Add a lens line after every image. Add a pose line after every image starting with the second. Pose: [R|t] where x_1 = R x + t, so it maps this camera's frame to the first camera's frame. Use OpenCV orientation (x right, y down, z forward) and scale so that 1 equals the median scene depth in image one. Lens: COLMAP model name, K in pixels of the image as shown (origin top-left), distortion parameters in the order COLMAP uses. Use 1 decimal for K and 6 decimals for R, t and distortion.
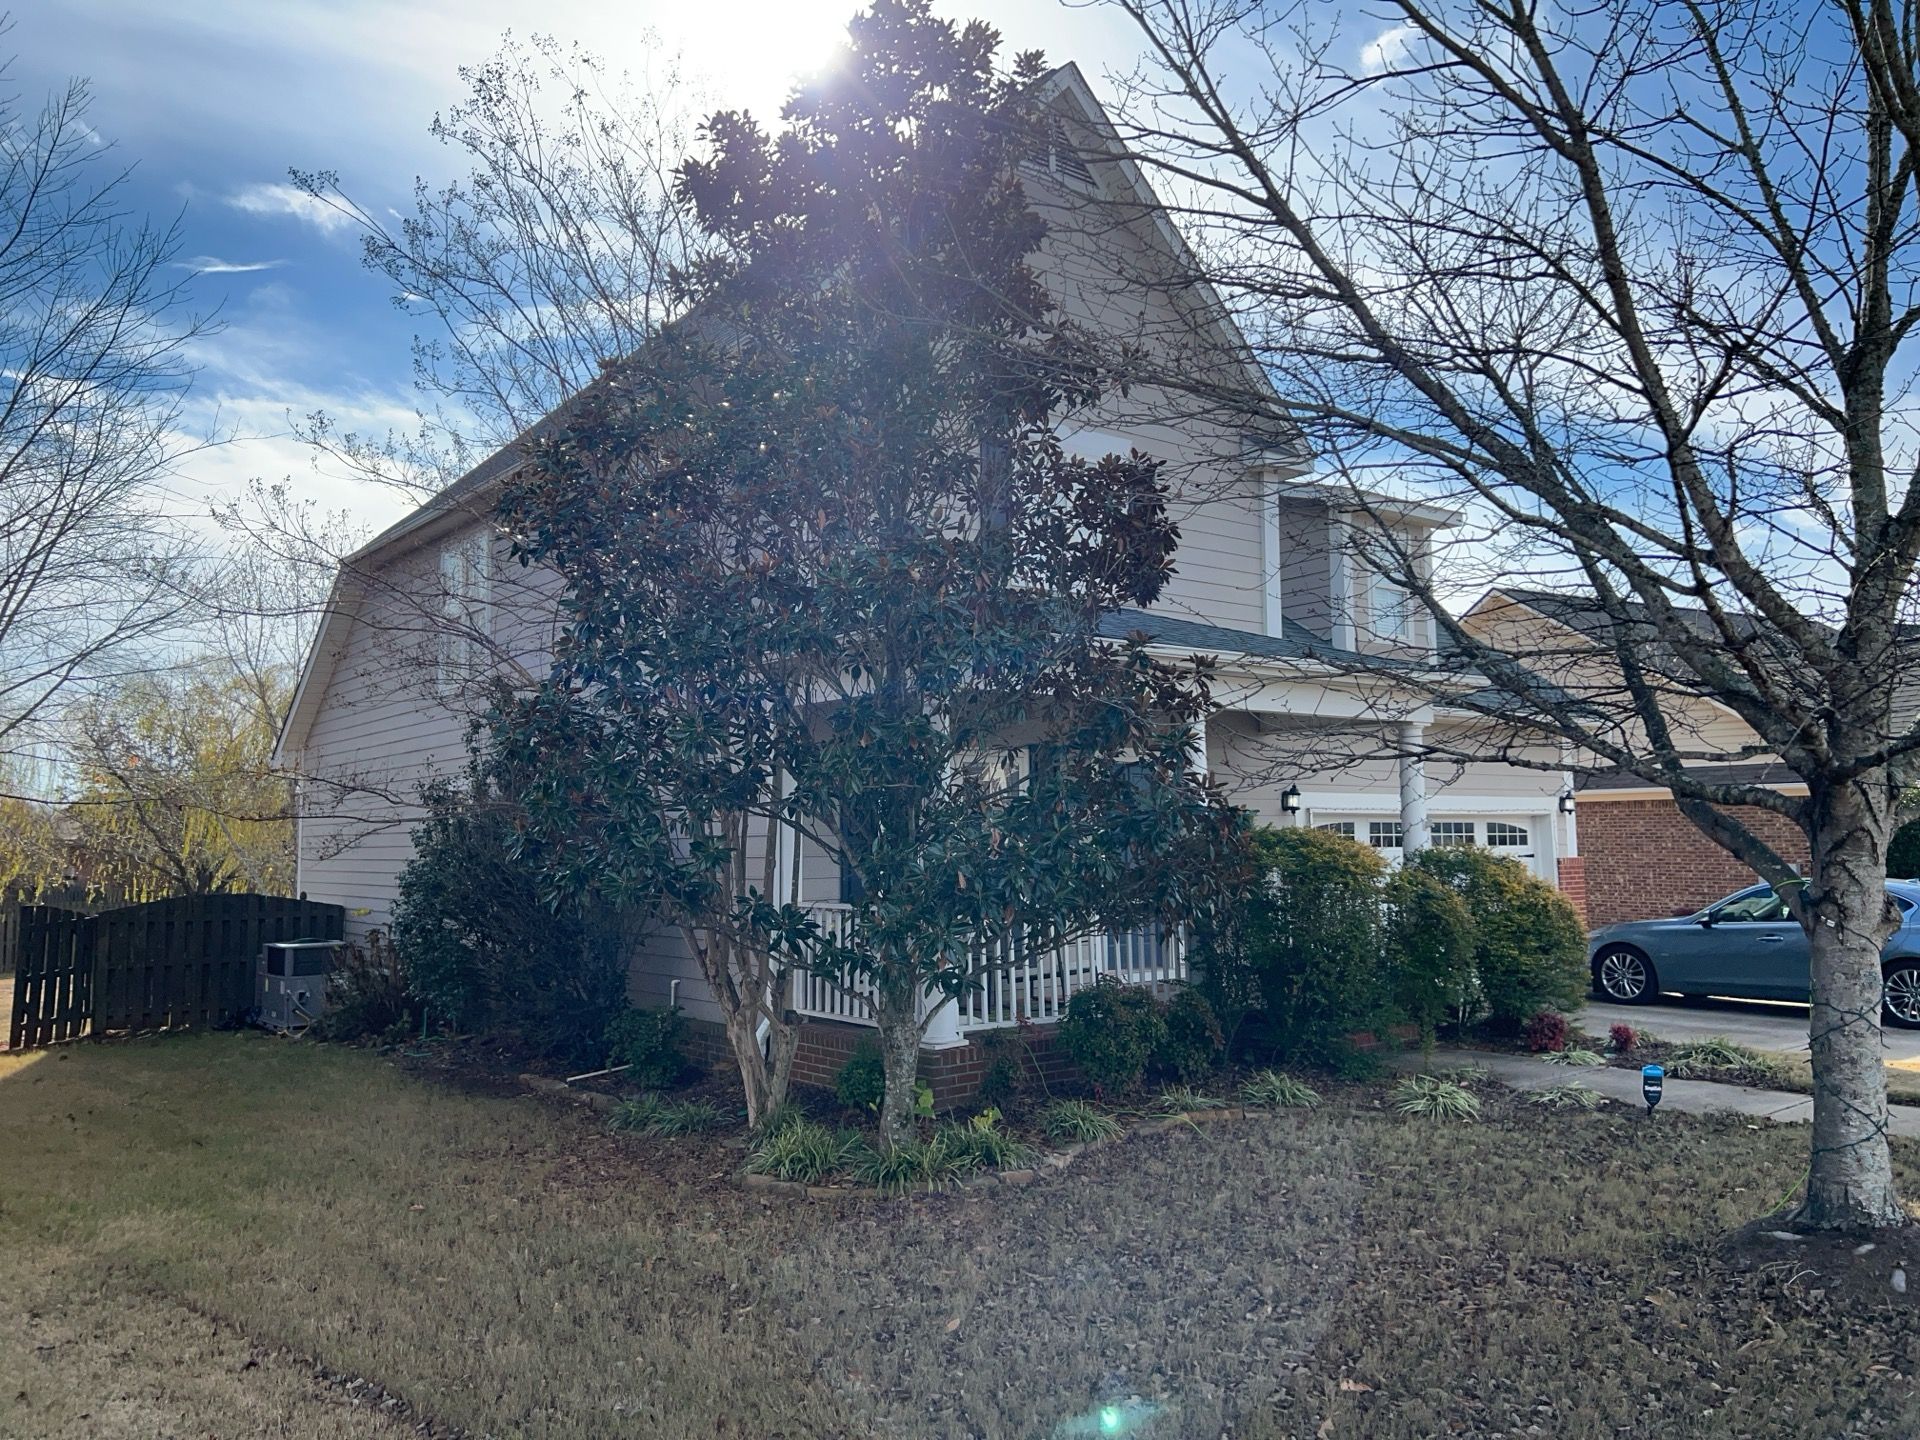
lens RADIAL K [[1441.7, 0, 960.0], [0, 1441.7, 720.0], [0, 0, 1]] dist [0.044434, -0.058577]
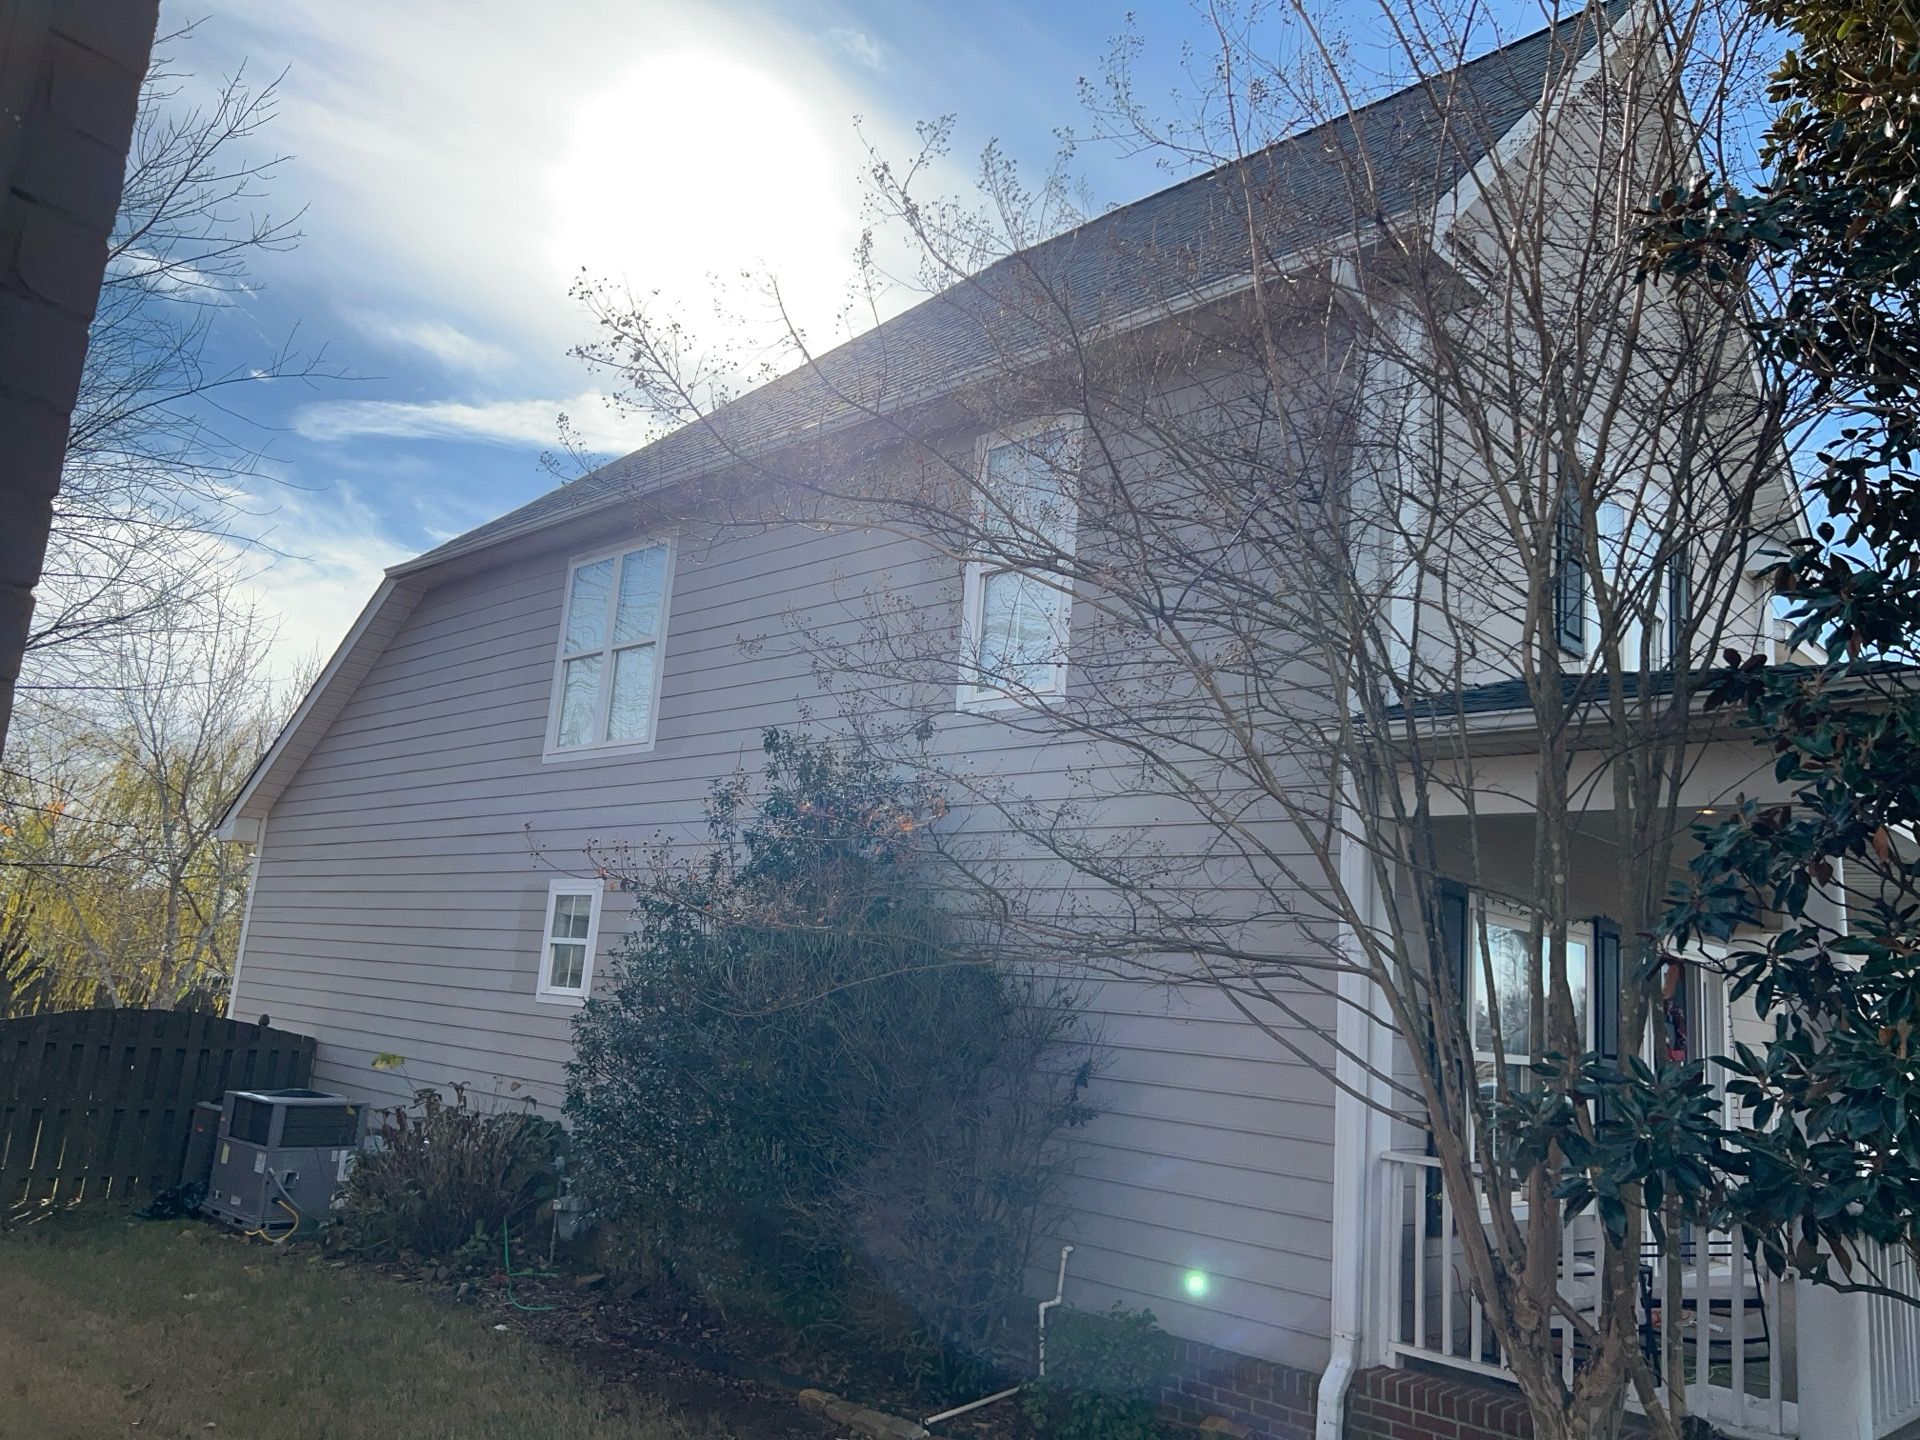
lens RADIAL K [[1441.7, 0, 960.0], [0, 1441.7, 720.0], [0, 0, 1]] dist [0.044434, -0.058577]
pose [[0.987346, 0.112884, 0.111380, -0.242047], [-0.100467, 0.988681, -0.111426, 0.022568], [-0.122698, 0.098826, 0.987511, 0.268740]]
